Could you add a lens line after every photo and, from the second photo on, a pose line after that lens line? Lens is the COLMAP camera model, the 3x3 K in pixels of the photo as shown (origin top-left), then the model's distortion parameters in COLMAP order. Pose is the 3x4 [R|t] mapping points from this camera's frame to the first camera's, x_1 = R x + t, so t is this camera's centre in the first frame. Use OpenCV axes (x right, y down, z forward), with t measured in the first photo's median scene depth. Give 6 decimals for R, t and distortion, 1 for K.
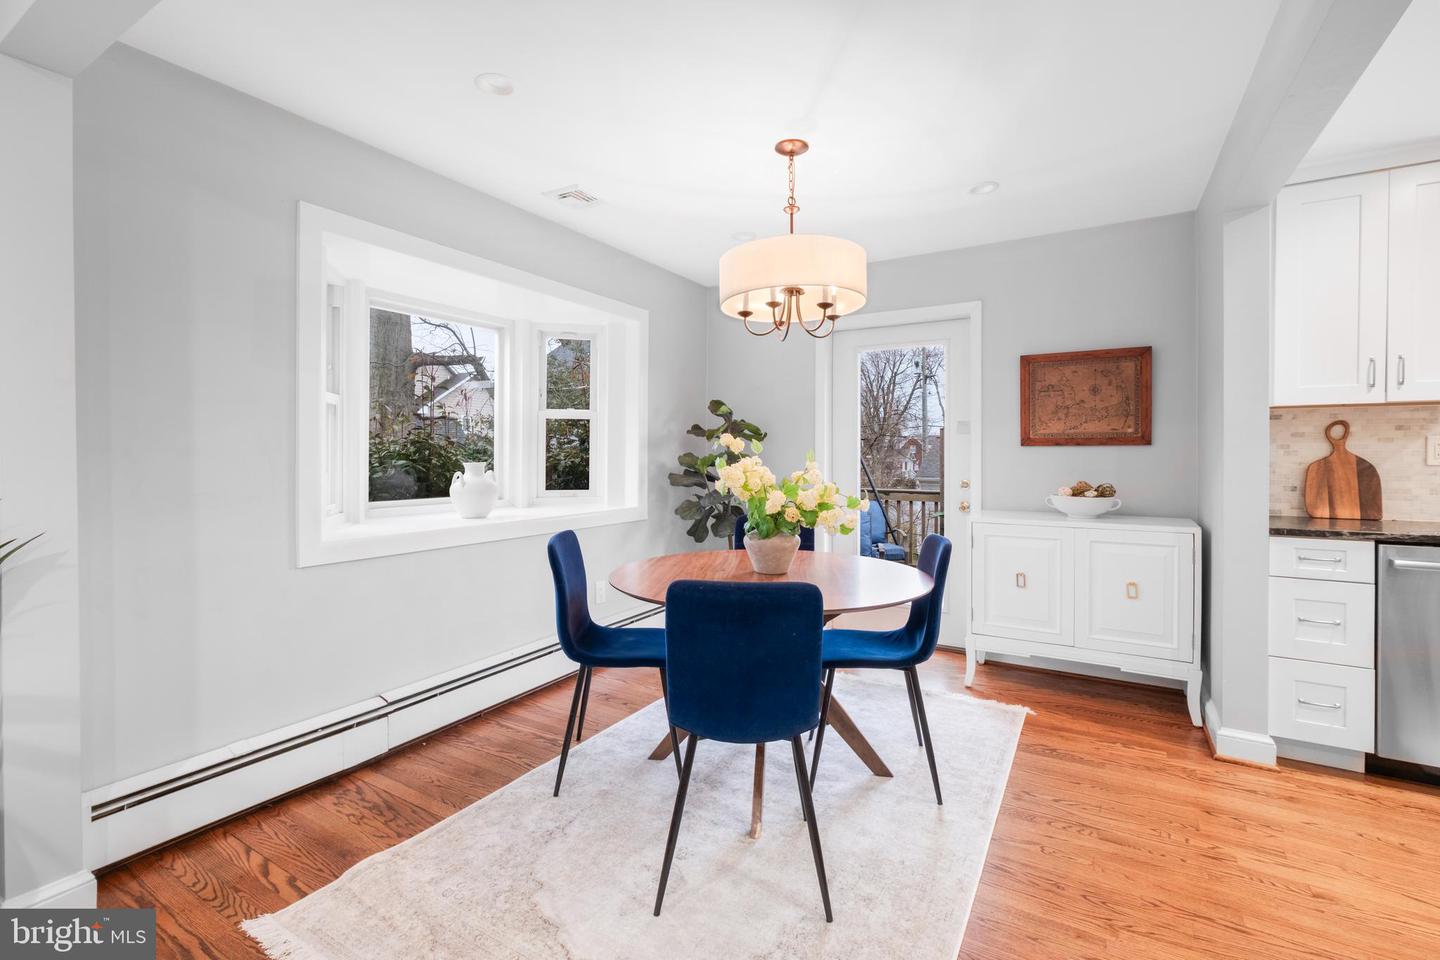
lens RADIAL K [[642.0, 0, 720.7], [0, 642.0, 457.2], [0, 0, 1]] dist [-0.001001, -0.000152]
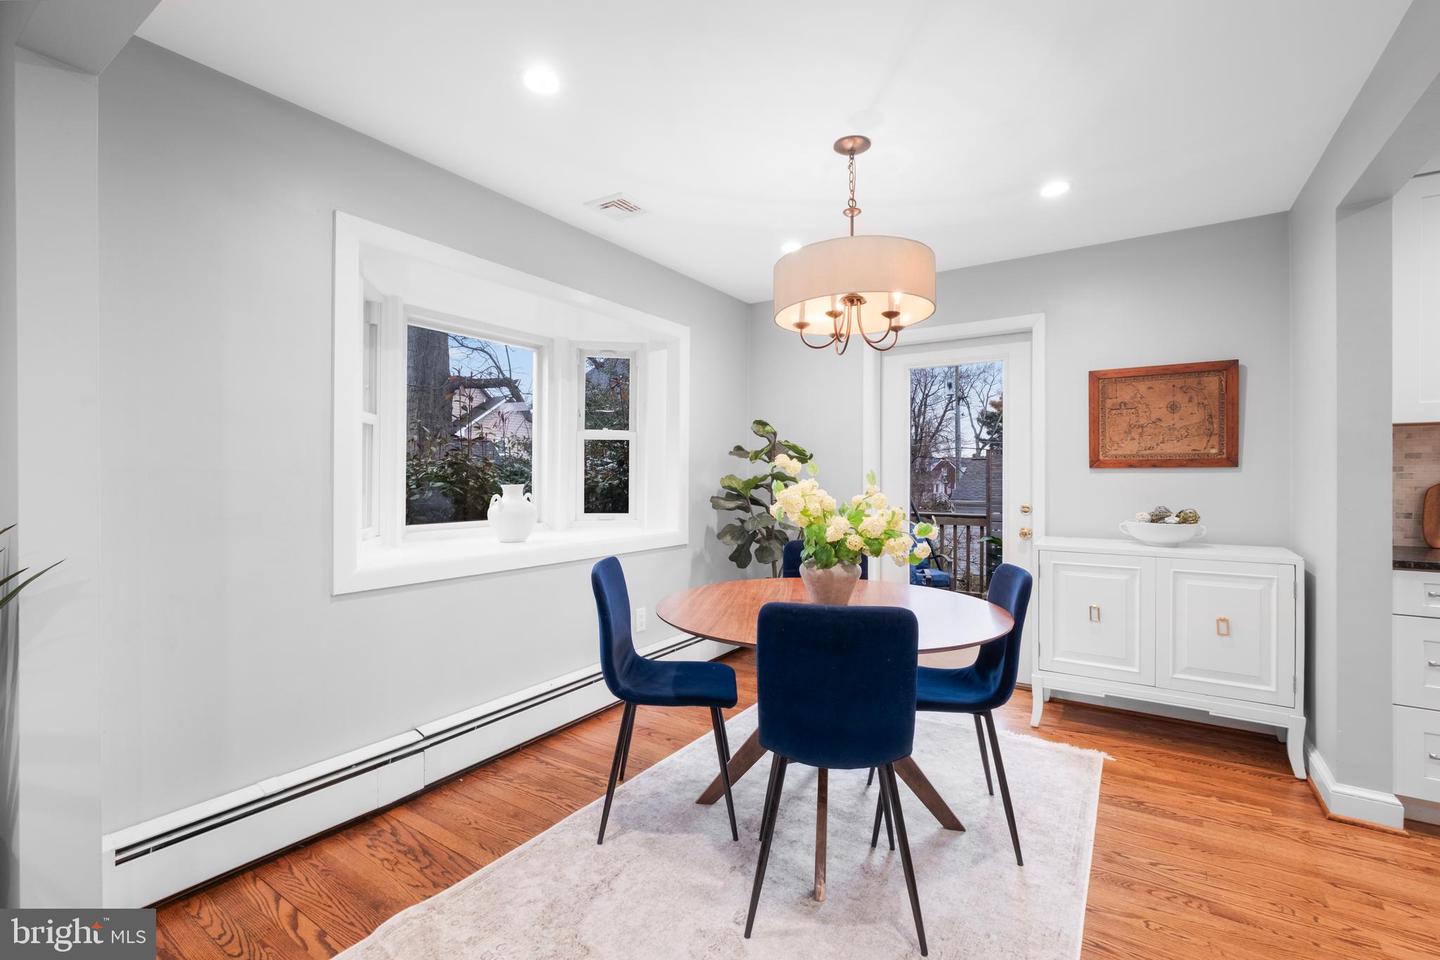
lens RADIAL K [[636.7, 0, 718.0], [0, 636.7, 475.0], [0, 0, 1]] dist [-0.000218, 0.000079]
pose [[0.998830, 0.001182, -0.048335, -0.035616], [-0.001512, 0.999976, -0.006791, -0.000360], [0.048326, 0.006856, 0.998808, 0.070399]]
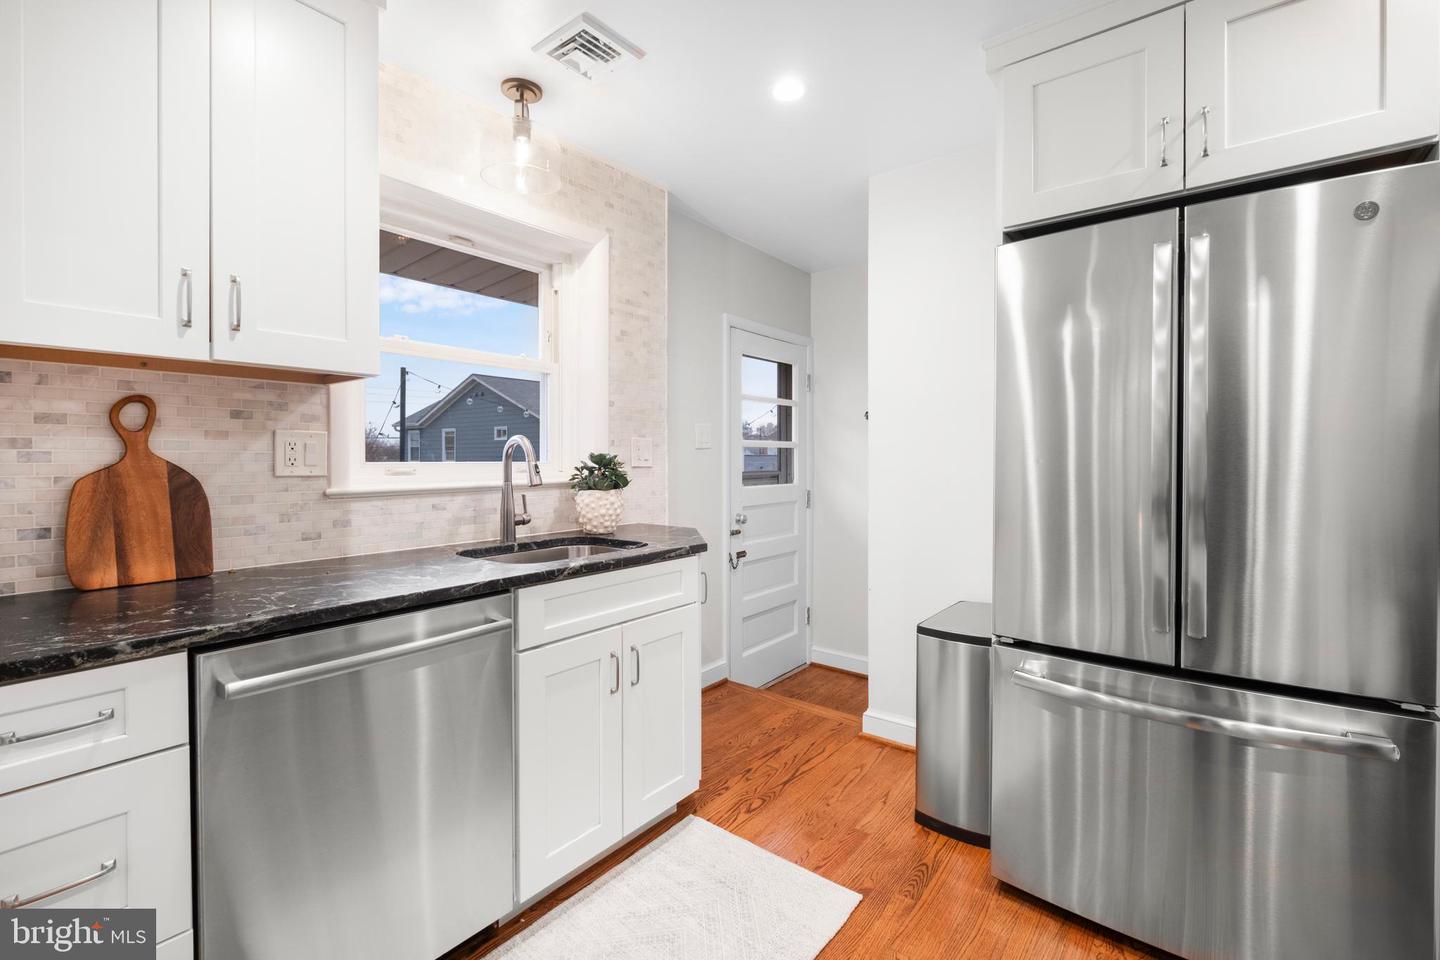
lens RADIAL K [[635.9, 0, 717.8], [0, 635.9, 459.0], [0, 0, 1]] dist [-0.001098, -0.000097]
pose [[0.119960, -0.008994, 0.992738, 0.571547], [0.005579, 0.999949, 0.008385, -0.007400], [-0.992763, 0.004533, 0.120004, 0.527781]]
